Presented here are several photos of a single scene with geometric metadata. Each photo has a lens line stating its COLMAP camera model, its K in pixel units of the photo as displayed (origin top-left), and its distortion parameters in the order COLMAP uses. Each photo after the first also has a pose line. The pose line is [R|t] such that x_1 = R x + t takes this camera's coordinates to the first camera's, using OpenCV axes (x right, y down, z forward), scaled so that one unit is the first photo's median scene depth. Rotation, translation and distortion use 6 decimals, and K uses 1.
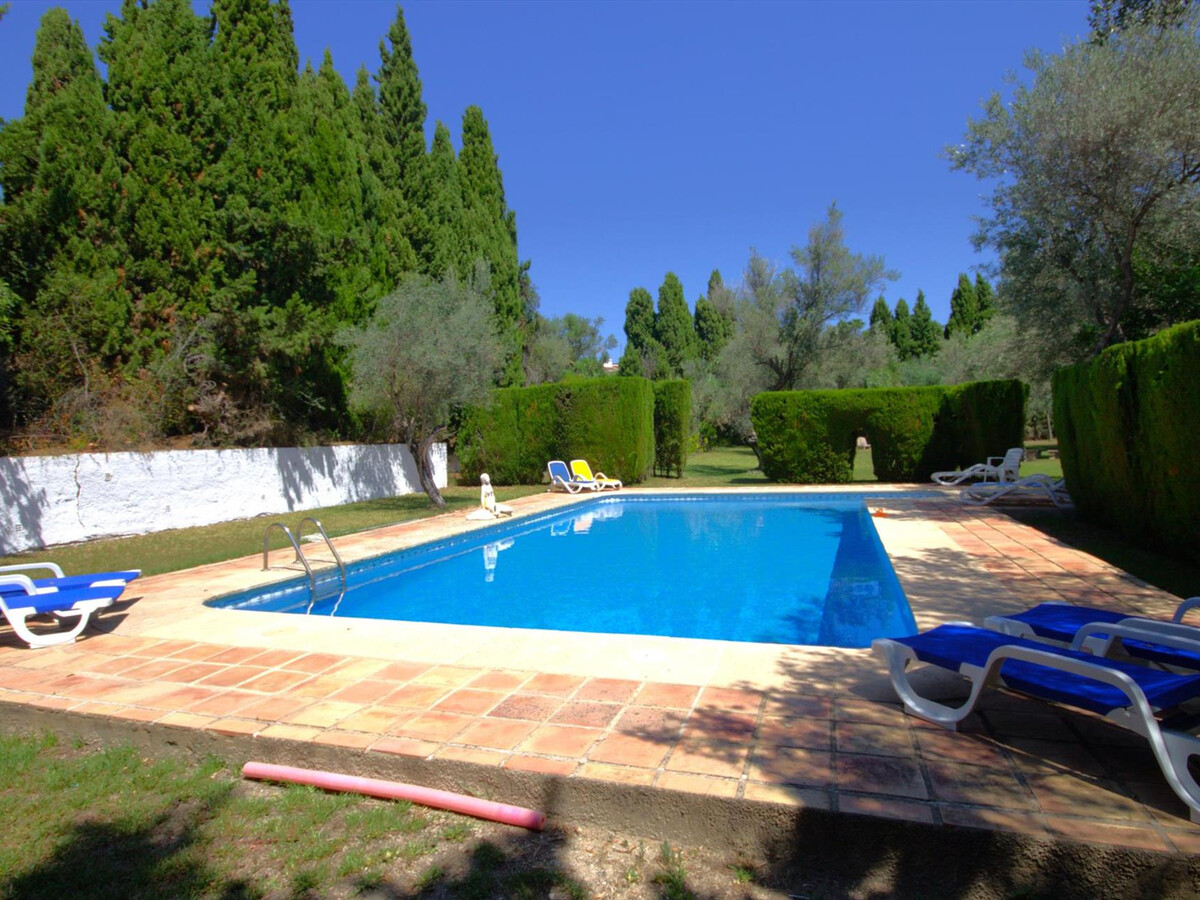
lens RADIAL K [[707.6, 0, 600.0], [0, 707.6, 450.0], [0, 0, 1]] dist [0.003601, -0.000578]
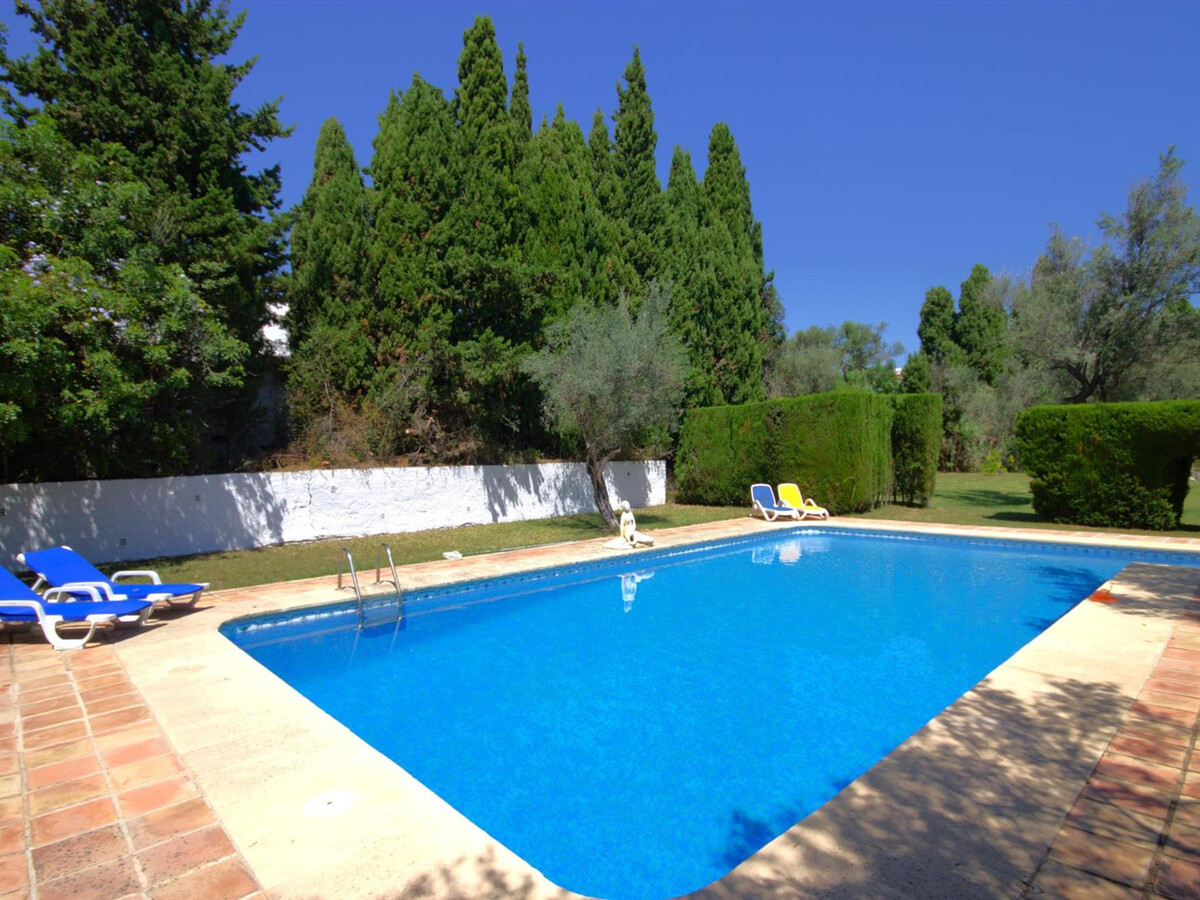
lens RADIAL K [[661.2, 0, 600.0], [0, 661.2, 450.0], [0, 0, 1]] dist [-0.003092, -0.000168]
pose [[0.879208, 0.016705, -0.476145, 0.195647], [-0.019728, 0.999804, -0.001350, -0.028293], [0.476029, 0.010581, 0.879366, 0.153922]]
